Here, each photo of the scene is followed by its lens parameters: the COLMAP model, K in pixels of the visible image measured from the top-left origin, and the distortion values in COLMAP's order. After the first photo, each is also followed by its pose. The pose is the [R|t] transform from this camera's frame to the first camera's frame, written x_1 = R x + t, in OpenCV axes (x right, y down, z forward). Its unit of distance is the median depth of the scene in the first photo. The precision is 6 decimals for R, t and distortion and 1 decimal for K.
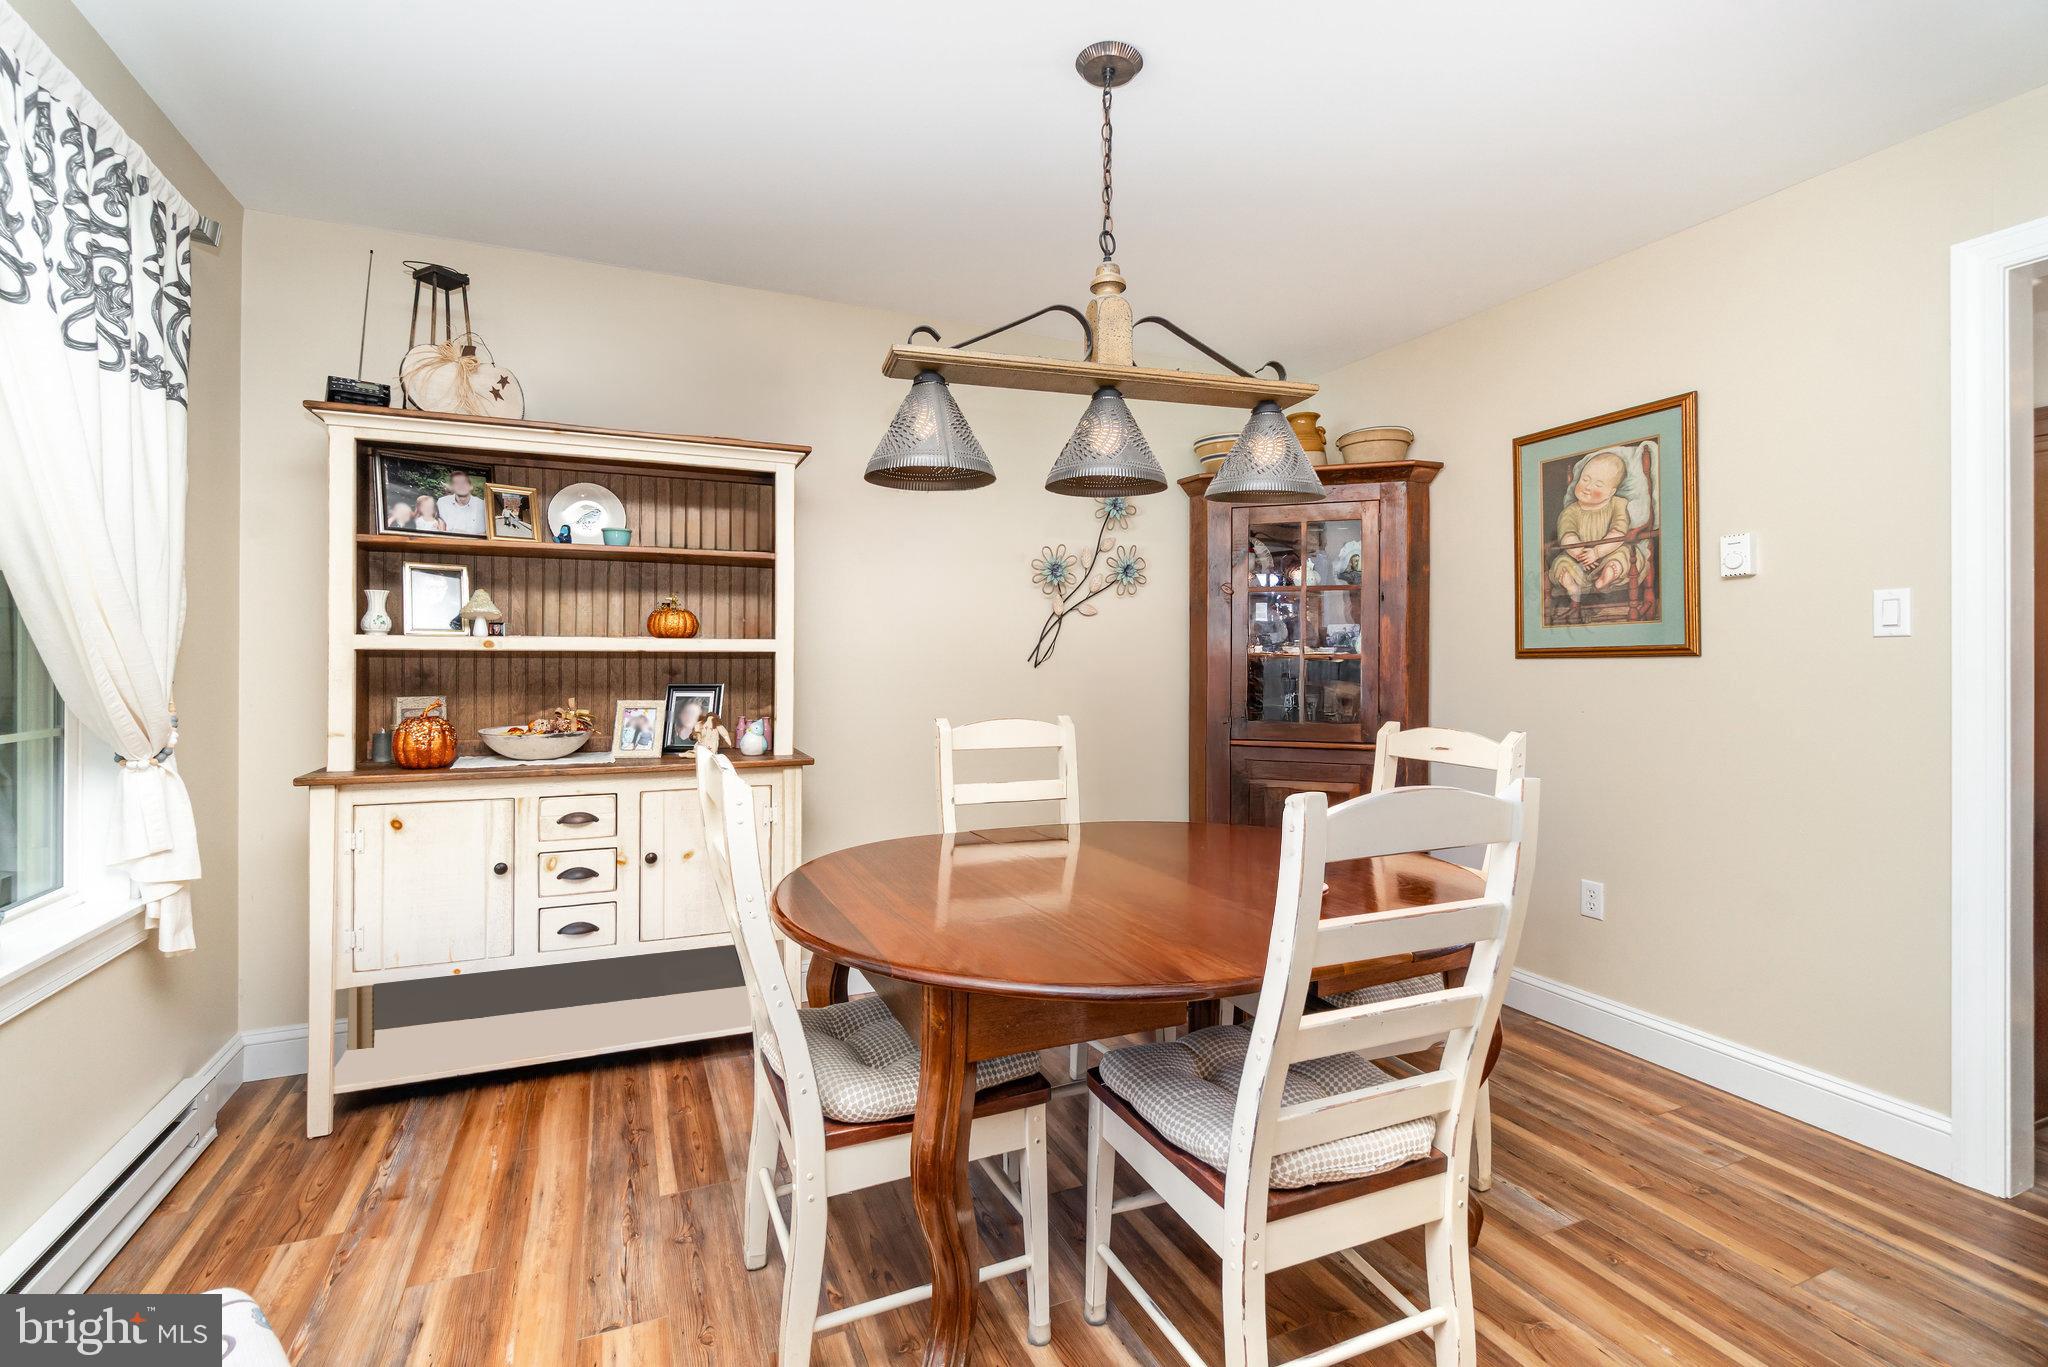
lens RADIAL K [[892.9, 0, 983.7], [0, 892.9, 664.7], [0, 0, 1]] dist [-0.002367, -0.000496]
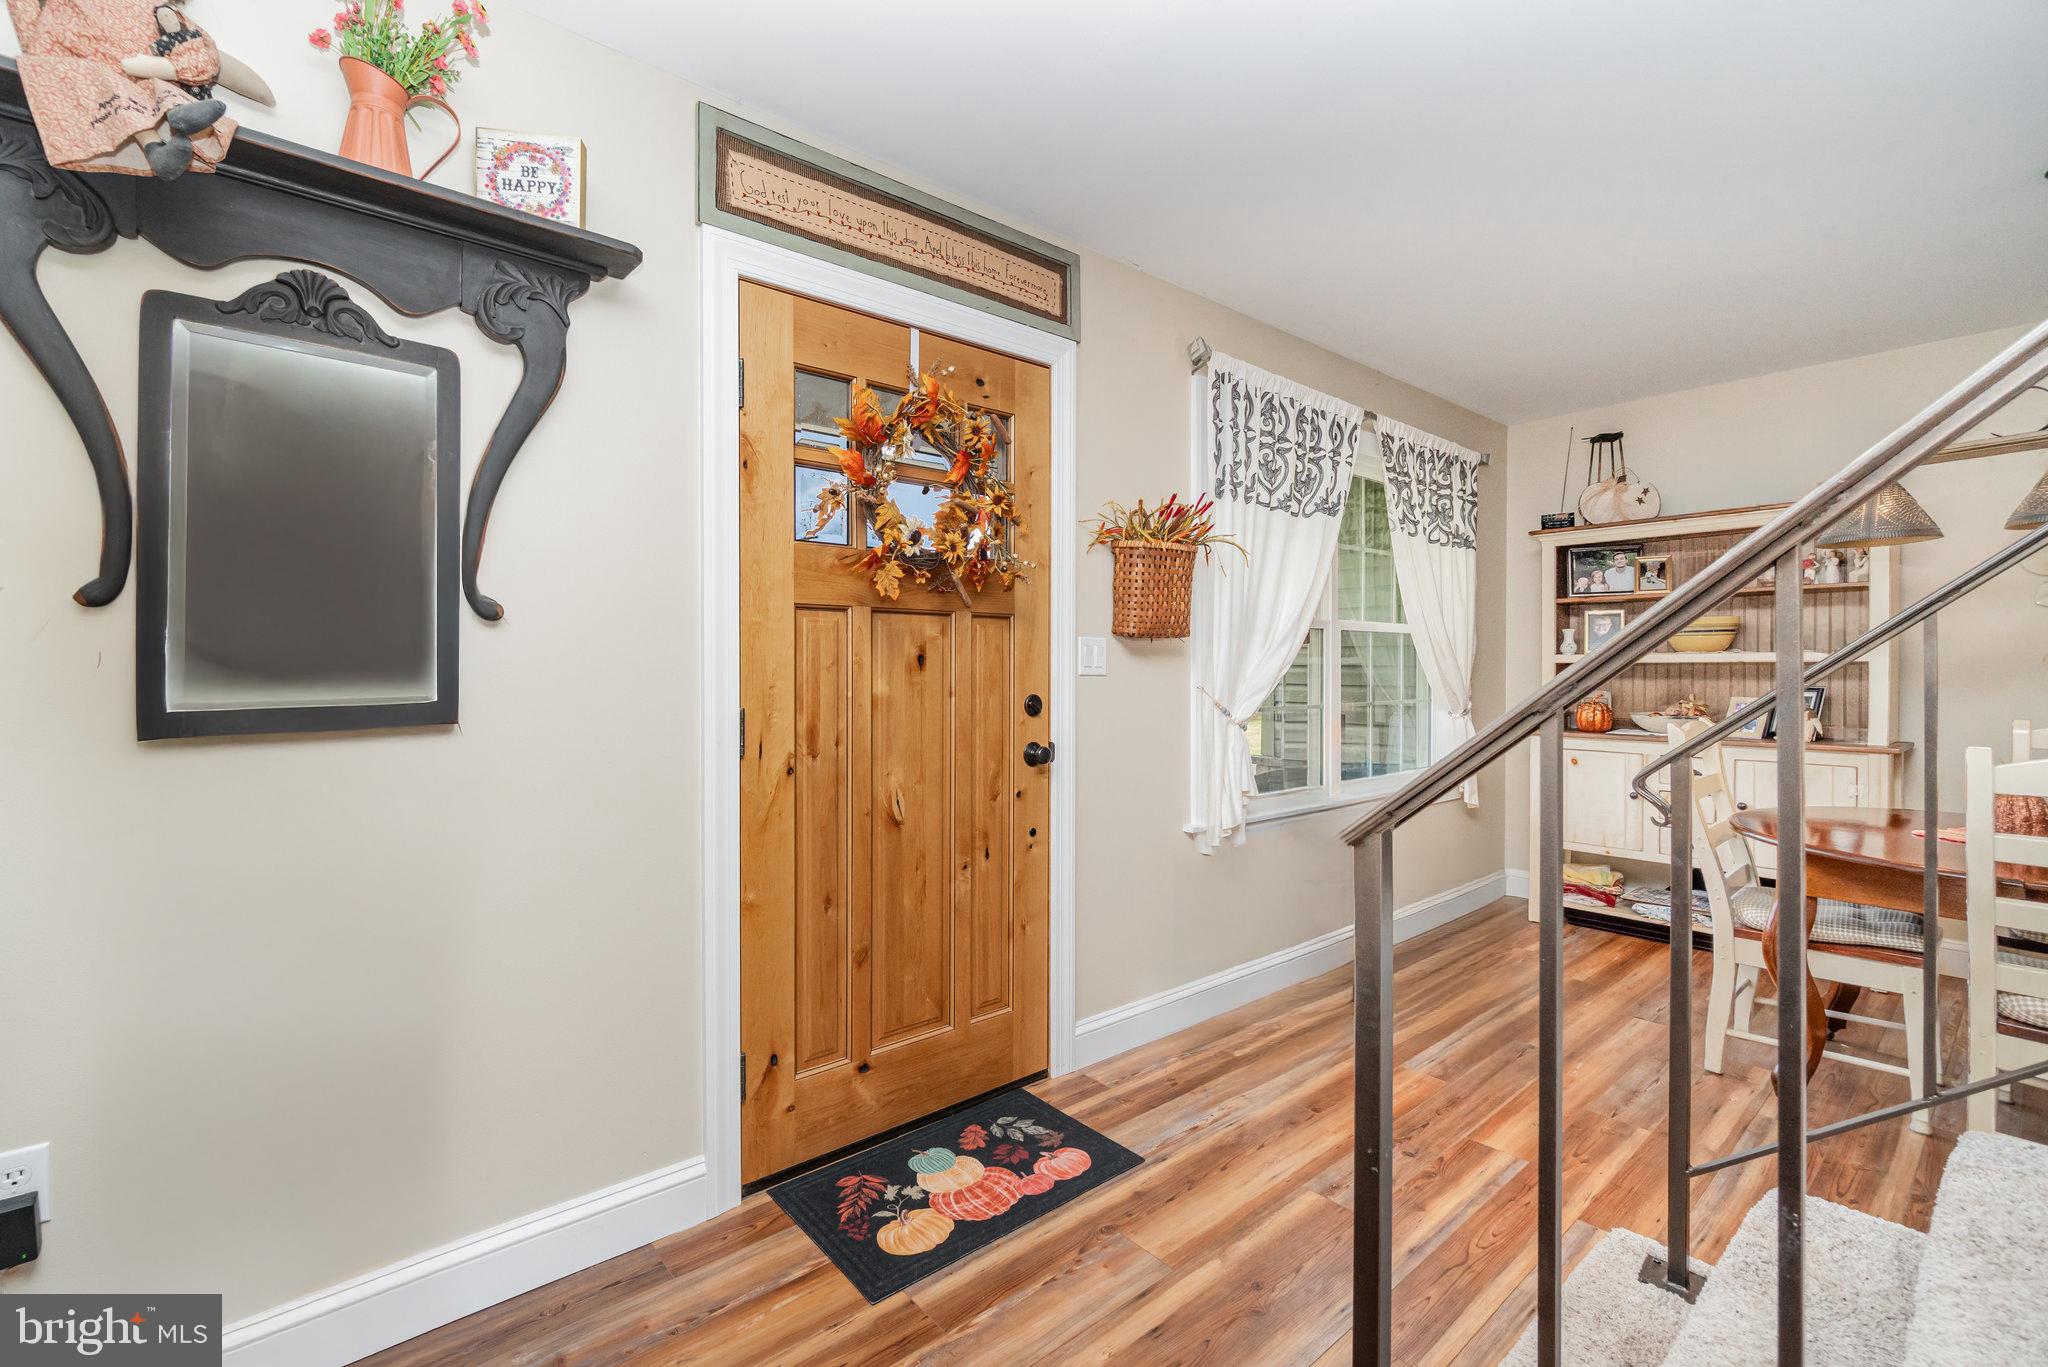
lens RADIAL K [[892.9, 0, 1034.8], [0, 892.9, 670.7], [0, 0, 1]] dist [-0.002367, -0.000496]
pose [[0.317253, 0.000790, -0.948341, 0.655244], [0.002981, 0.999994, 0.001830, -0.008283], [0.948336, -0.003407, 0.317248, -0.557965]]
